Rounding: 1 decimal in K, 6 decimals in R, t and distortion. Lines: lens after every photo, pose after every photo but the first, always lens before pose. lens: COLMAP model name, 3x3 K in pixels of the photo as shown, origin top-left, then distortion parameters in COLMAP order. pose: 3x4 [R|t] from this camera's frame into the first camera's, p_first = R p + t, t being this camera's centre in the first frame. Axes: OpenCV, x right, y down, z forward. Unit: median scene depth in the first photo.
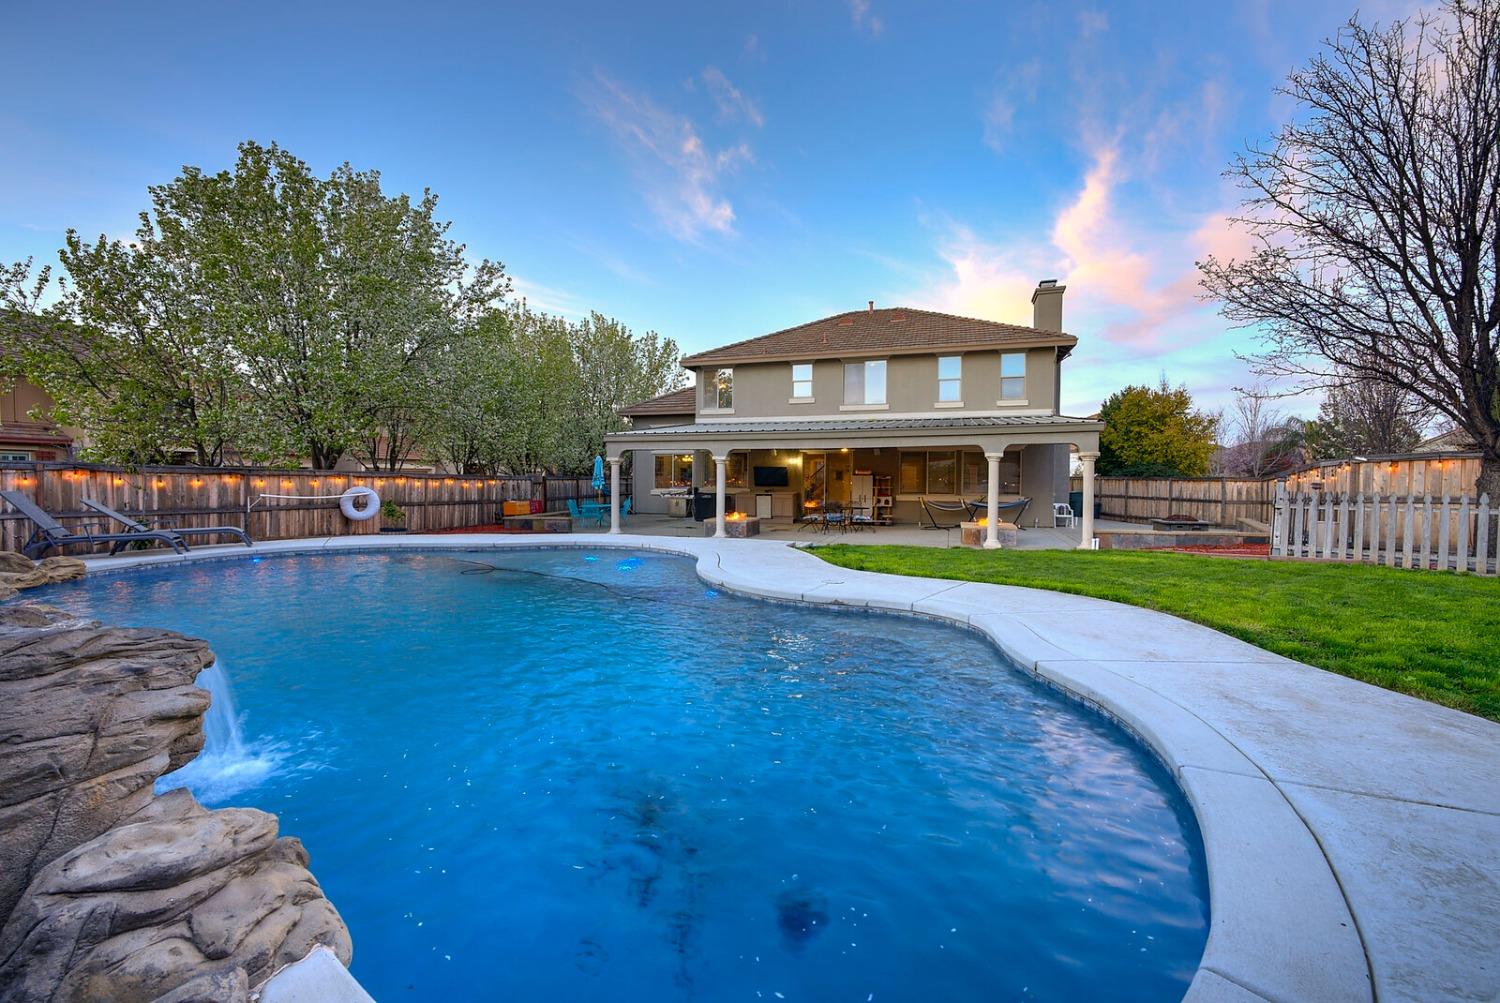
lens RADIAL K [[607.7, 0, 745.8], [0, 607.7, 492.8], [0, 0, 1]] dist [-0.008860, -0.000796]
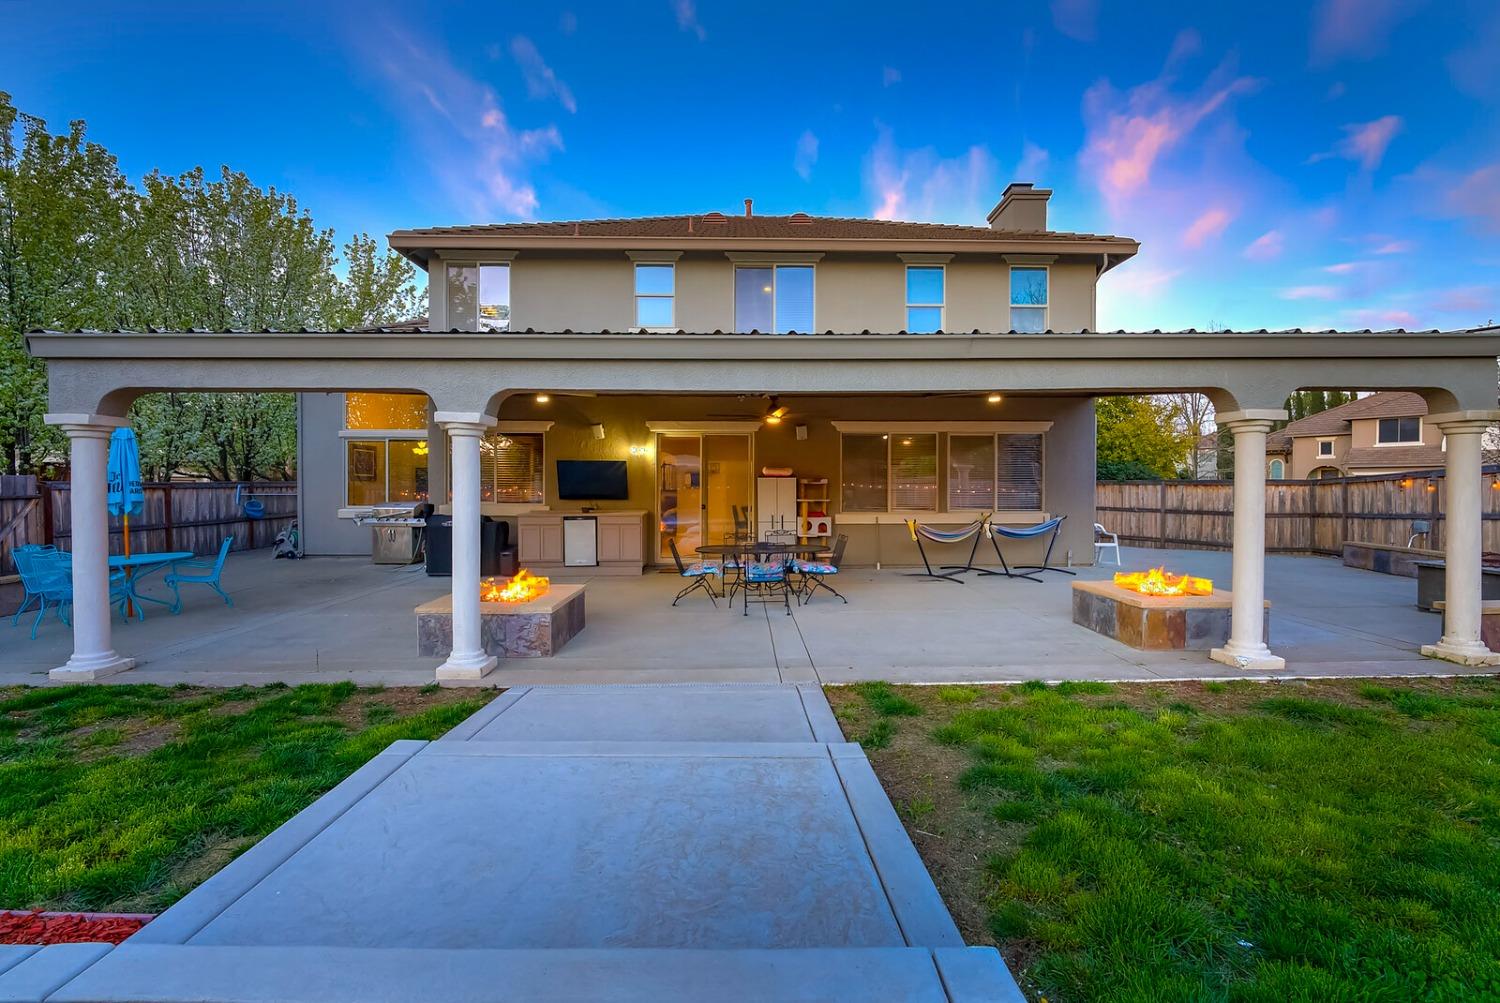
lens RADIAL K [[624.8, 0, 753.5], [0, 624.8, 491.2], [0, 0, 1]] dist [-0.007545, -0.000570]
pose [[0.942255, -0.007769, 0.334807, -0.009786], [0.013000, 0.999826, -0.013383, -0.014407], [-0.334644, 0.016963, 0.942192, 0.712221]]
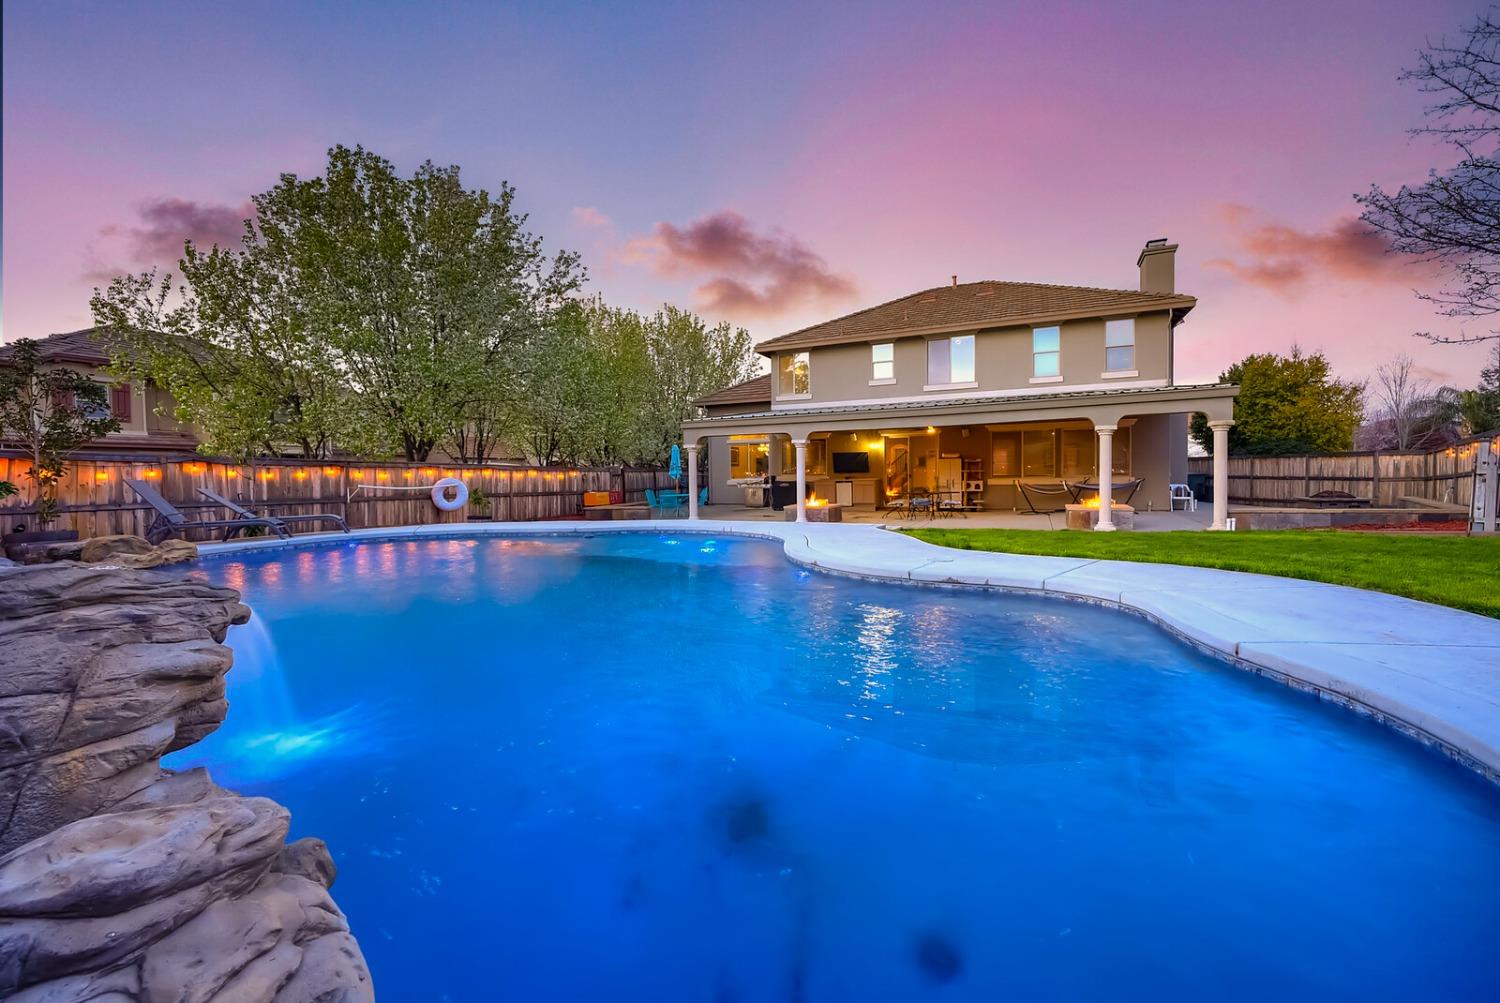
lens RADIAL K [[607.7, 0, 745.8], [0, 607.7, 492.8], [0, 0, 1]] dist [-0.008860, -0.000796]
pose [[0.992654, -0.017098, -0.119771, -0.014543], [0.018026, 0.999815, 0.006675, 0.017129], [0.119634, -0.008785, 0.992779, 0.037944]]
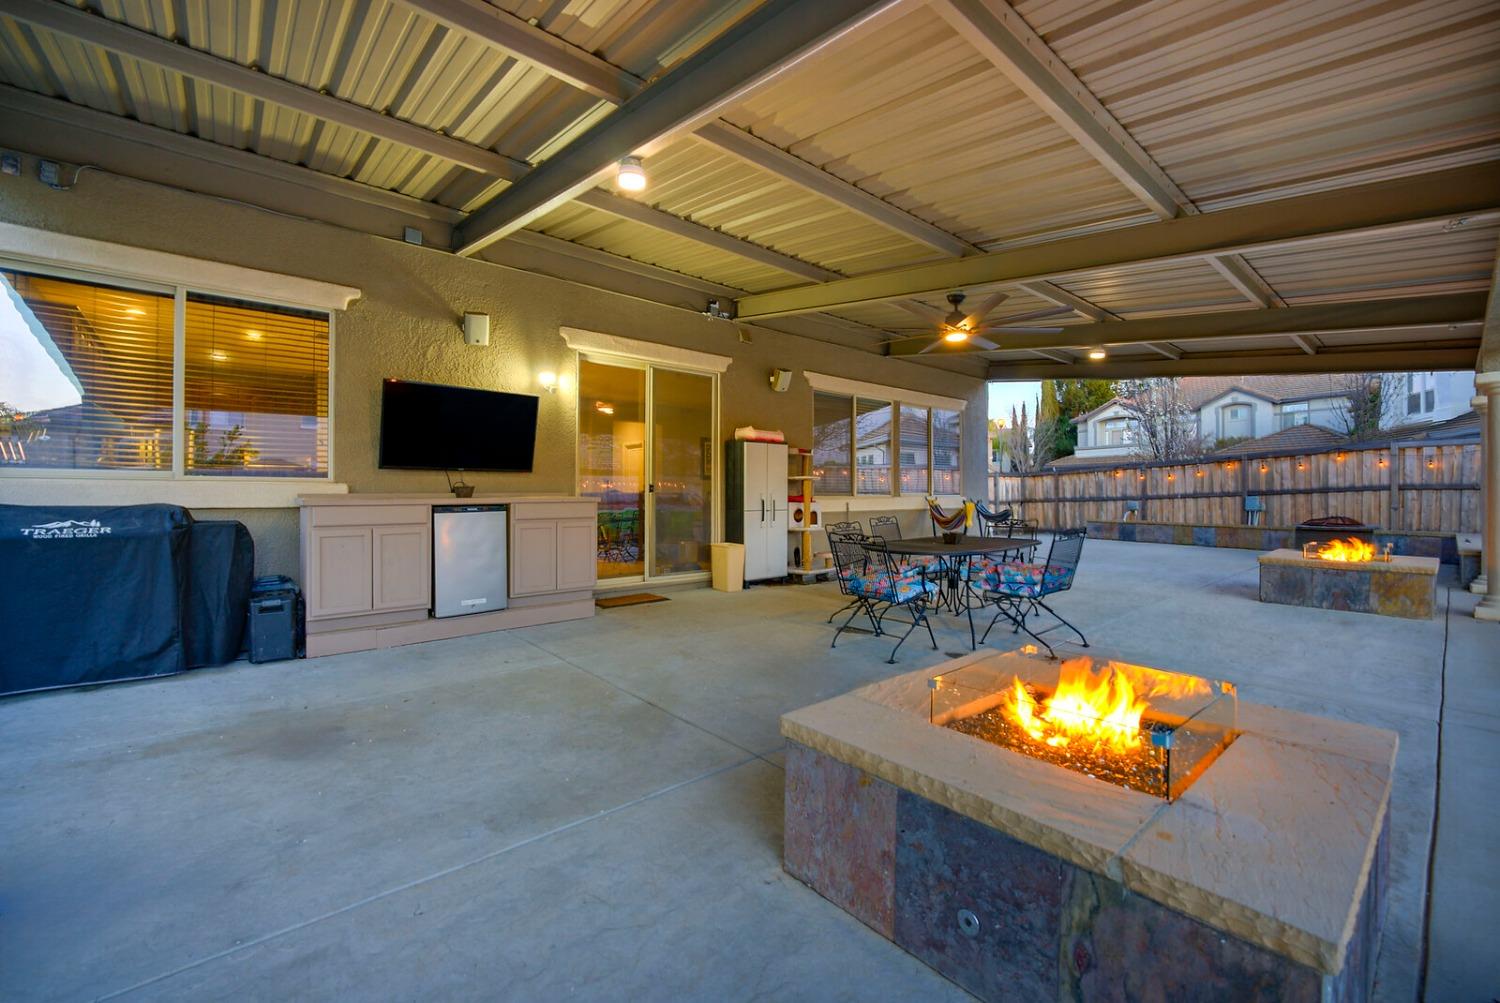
lens RADIAL K [[615.6, 0, 755.1], [0, 615.6, 493.4], [0, 0, 1]] dist [-0.010707, -0.000561]
pose [[0.503966, -0.005010, 0.863709, -0.165834], [0.022605, 0.999717, -0.007391, 0.003229], [-0.863427, 0.023249, 0.503937, 1.183251]]
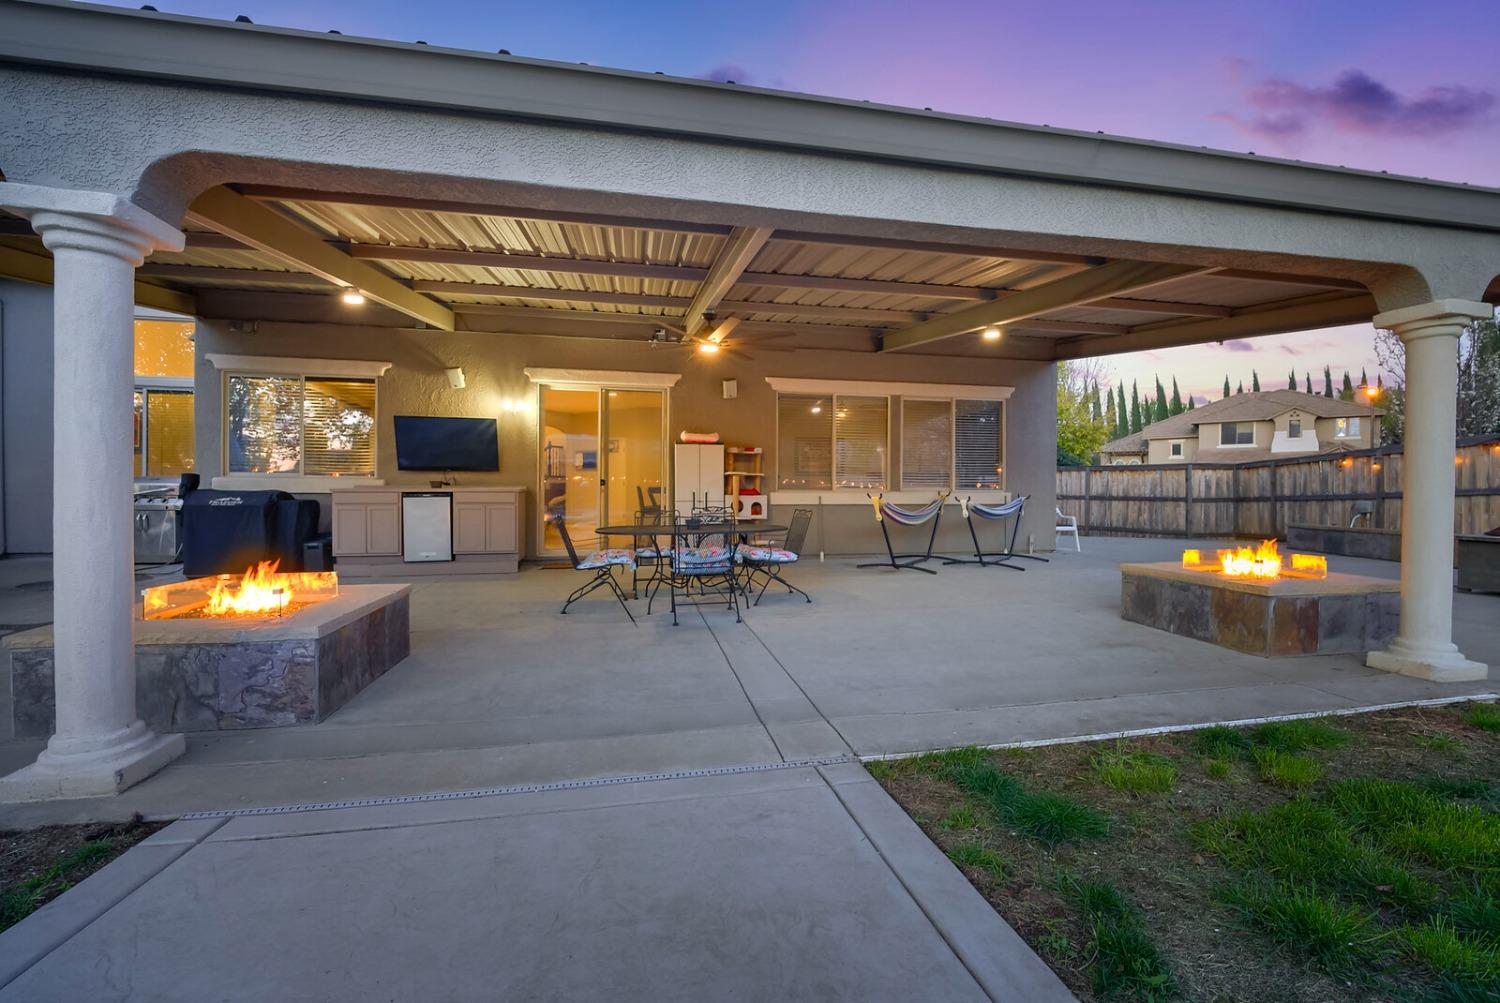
lens RADIAL K [[615.6, 0, 755.1], [0, 615.6, 493.4], [0, 0, 1]] dist [-0.010707, -0.000561]
pose [[0.866947, -0.005018, 0.498375, 0.026041], [0.011830, 0.999875, -0.010513, 0.013044], [-0.498259, 0.015010, 0.866898, 0.887372]]
